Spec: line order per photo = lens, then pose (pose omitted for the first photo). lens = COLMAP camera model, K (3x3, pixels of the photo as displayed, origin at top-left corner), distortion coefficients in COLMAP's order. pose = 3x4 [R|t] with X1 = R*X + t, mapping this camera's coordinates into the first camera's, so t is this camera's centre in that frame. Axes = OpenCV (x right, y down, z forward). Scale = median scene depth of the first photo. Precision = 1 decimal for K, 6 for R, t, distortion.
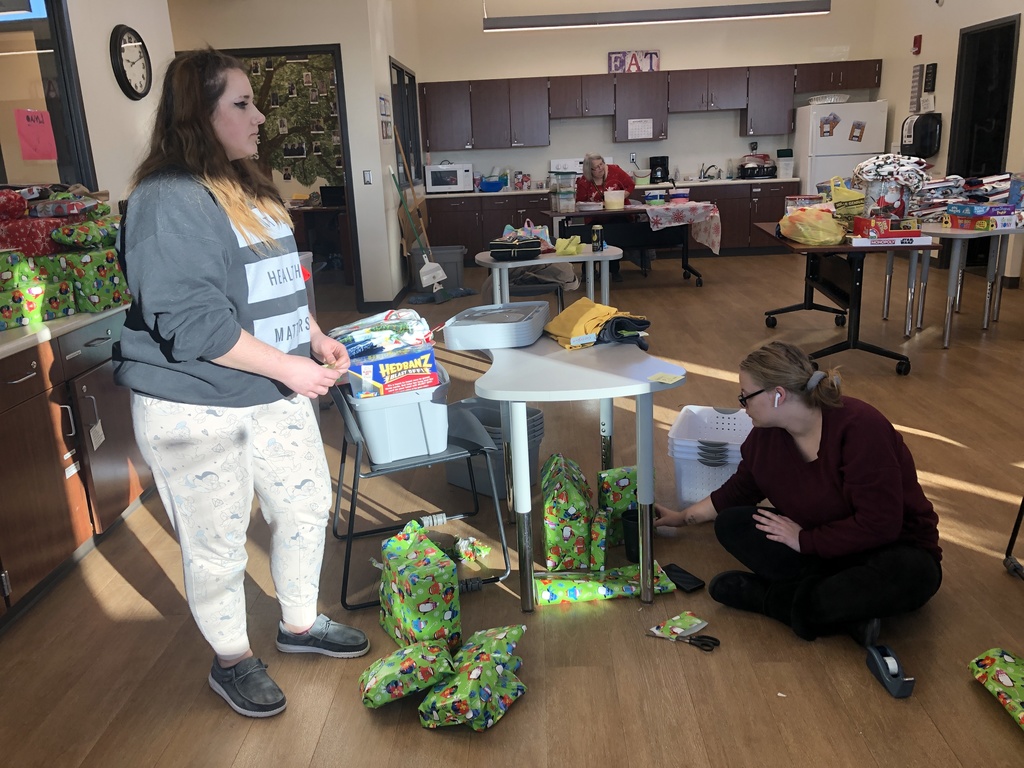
lens RADIAL K [[834.3, 0, 491.4], [0, 834.3, 355.4], [0, 0, 1]] dist [0.112813, -0.159167]
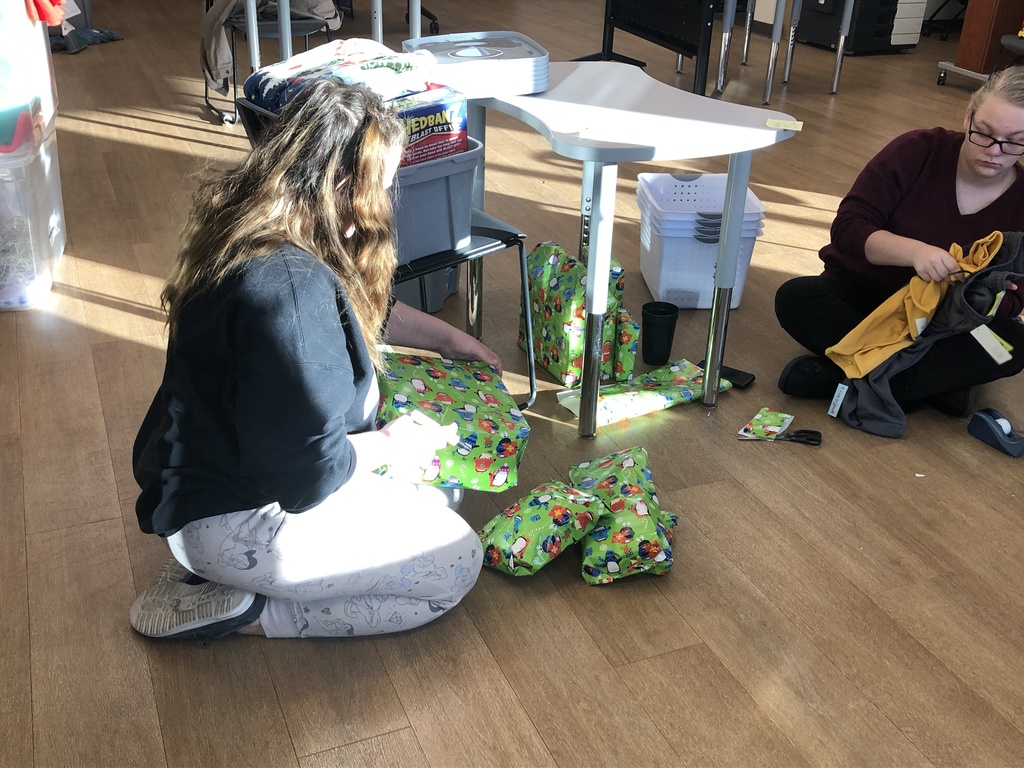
lens RADIAL K [[1077.1, 0, 499.3], [0, 1077.1, 359.7], [0, 0, 1]] dist [0.137404, -0.358844]
pose [[0.903764, -0.113447, 0.412724, -0.337037], [0.028953, 0.978231, 0.205491, 0.017470], [-0.427052, -0.173765, 0.887374, 0.115205]]
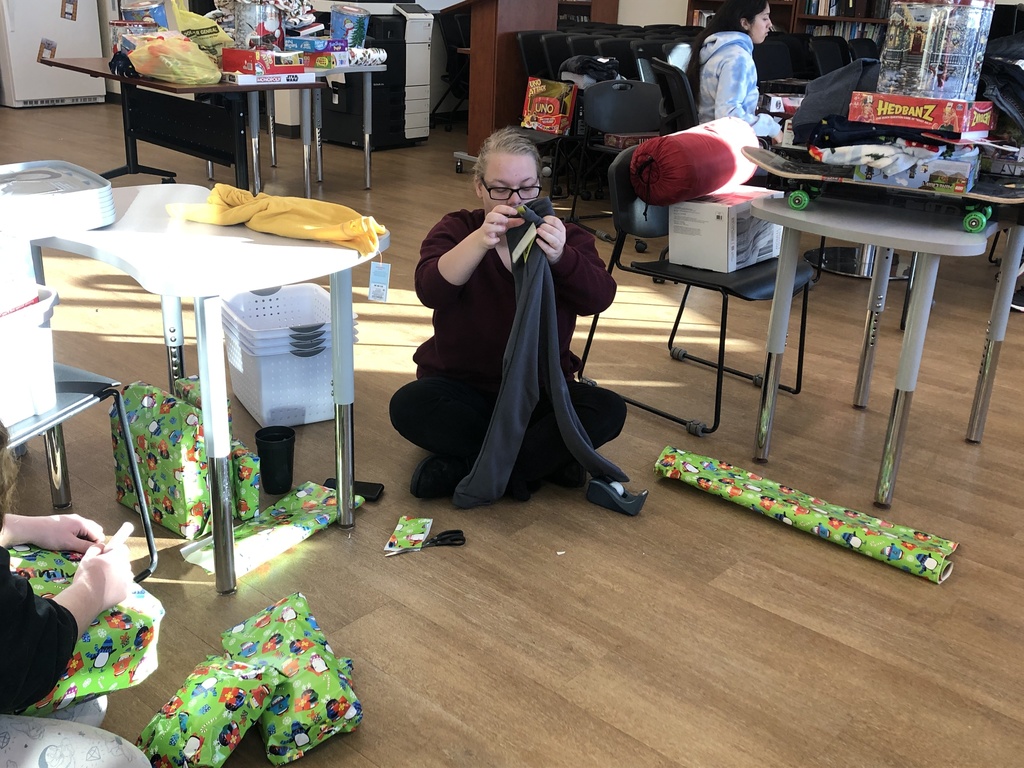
lens RADIAL K [[1077.1, 0, 499.3], [0, 1077.1, 359.7], [0, 0, 1]] dist [0.137404, -0.358844]
pose [[0.635529, -0.199884, 0.745754, -0.349496], [0.125096, 0.979802, 0.156009, -0.002260], [-0.761875, -0.005857, 0.647698, 0.177649]]
